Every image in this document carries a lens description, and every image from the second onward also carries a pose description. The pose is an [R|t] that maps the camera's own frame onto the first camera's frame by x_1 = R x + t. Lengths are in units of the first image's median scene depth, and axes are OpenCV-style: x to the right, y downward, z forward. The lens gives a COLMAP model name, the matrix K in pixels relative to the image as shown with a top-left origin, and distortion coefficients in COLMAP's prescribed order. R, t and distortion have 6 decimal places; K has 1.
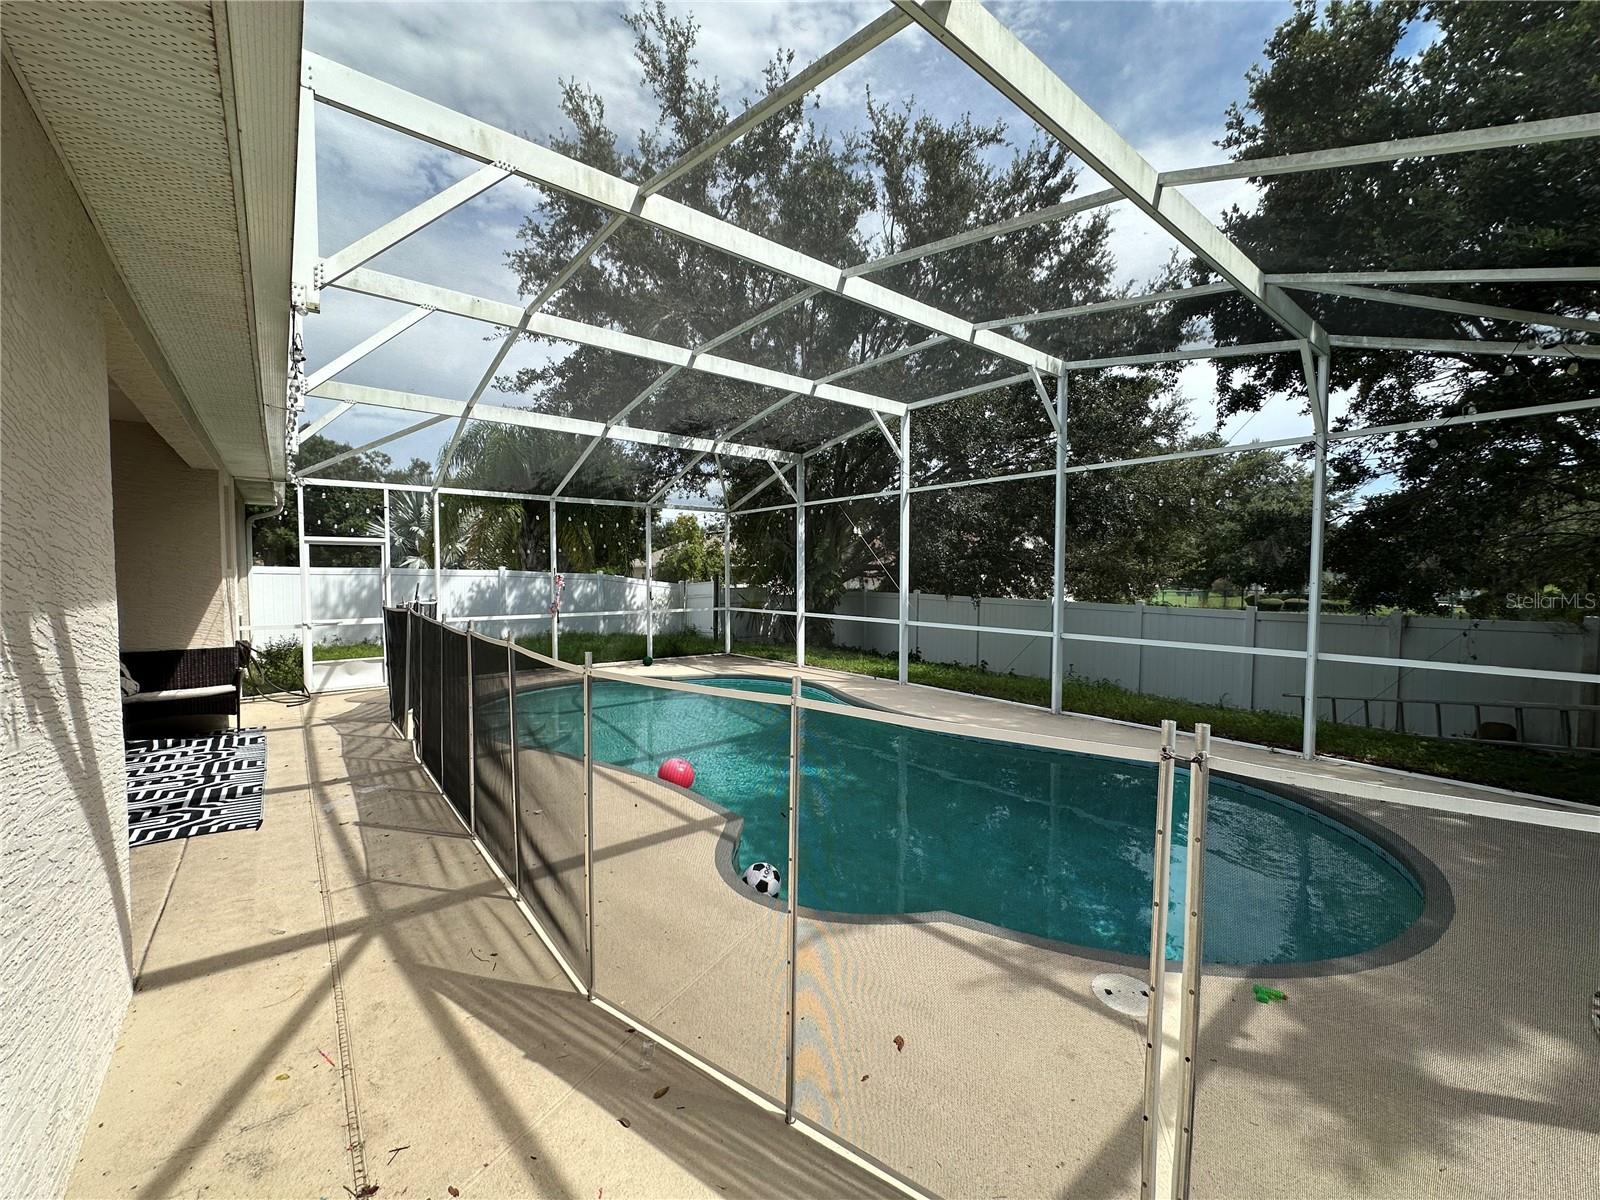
lens RADIAL K [[643.9, 0, 796.3], [0, 643.9, 598.1], [0, 0, 1]] dist [0.003320, 0.000213]
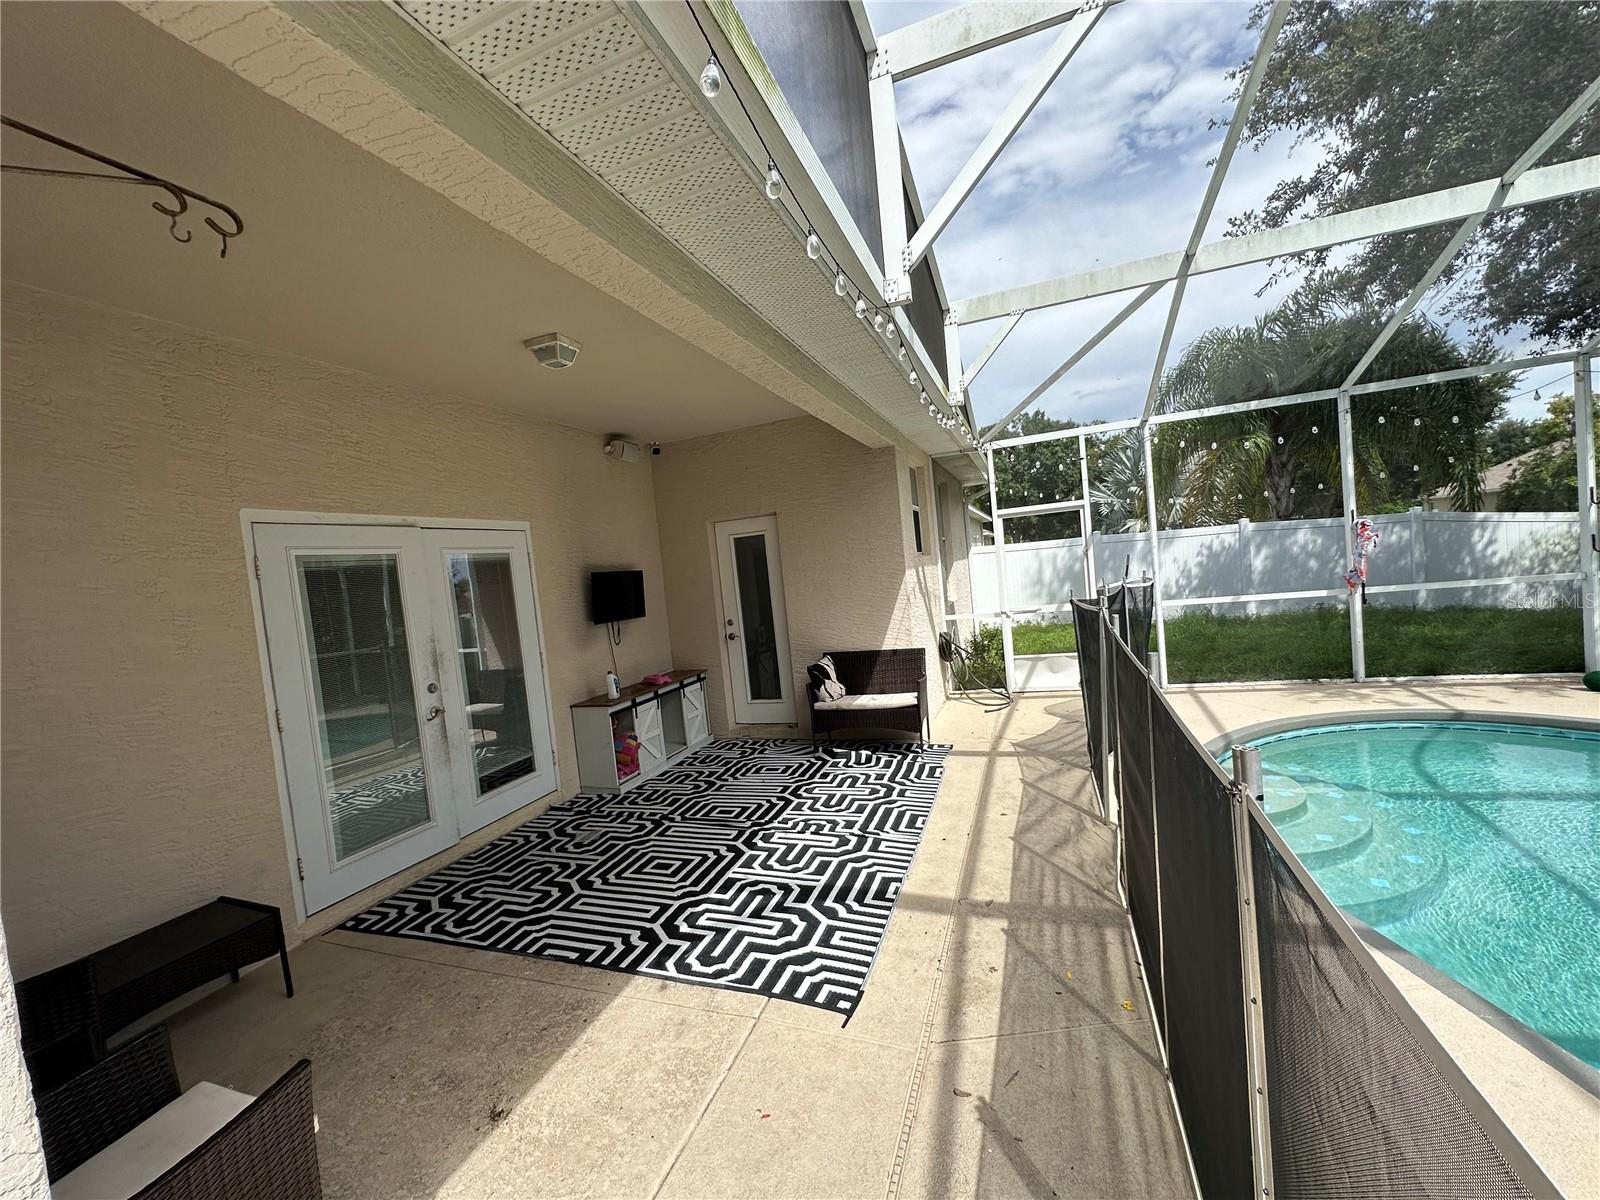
lens RADIAL K [[643.9, 0, 796.3], [0, 643.9, 598.1], [0, 0, 1]] dist [0.003320, 0.000213]
pose [[0.516106, -0.013599, -0.856417, -0.225179], [0.065989, 0.997533, 0.023928, -0.023757], [0.853979, -0.068863, 0.515730, 0.433752]]
